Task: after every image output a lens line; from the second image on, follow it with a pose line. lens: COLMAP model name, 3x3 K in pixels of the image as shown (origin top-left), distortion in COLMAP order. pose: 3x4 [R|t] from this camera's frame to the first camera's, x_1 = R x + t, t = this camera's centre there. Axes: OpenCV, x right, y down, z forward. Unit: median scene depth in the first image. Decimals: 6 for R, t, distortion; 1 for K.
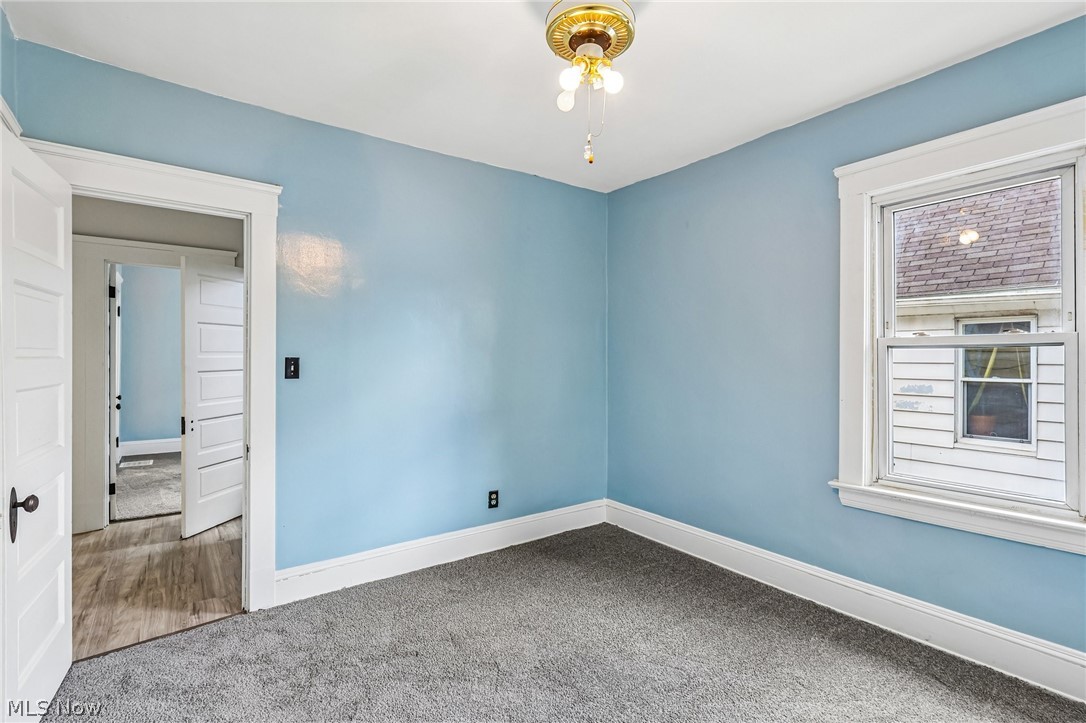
lens RADIAL K [[517.4, 0, 543.0], [0, 517.4, 361.5], [0, 0, 1]] dist [-0.003703, -0.000786]
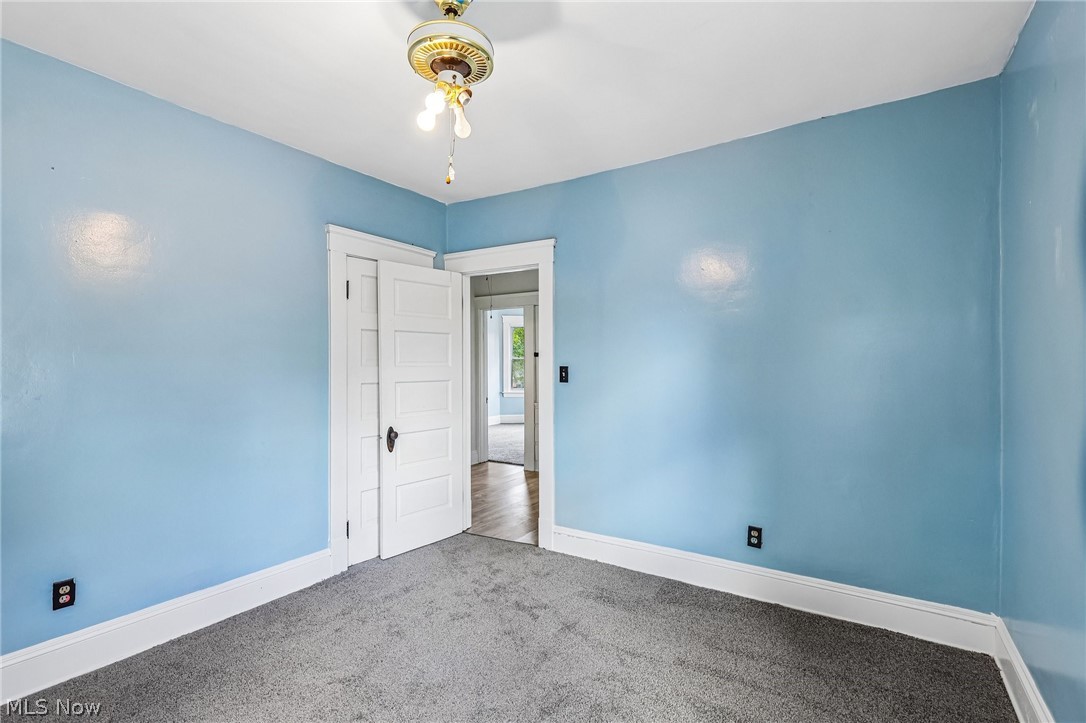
lens RADIAL K [[508.3, 0, 536.8], [0, 508.3, 368.9], [0, 0, 1]] dist [0.000661, -0.000038]
pose [[0.336996, 0.006141, -0.941486, 0.681915], [-0.004110, 0.999979, 0.005051, -0.006643], [0.941497, 0.002168, 0.337014, 0.491373]]
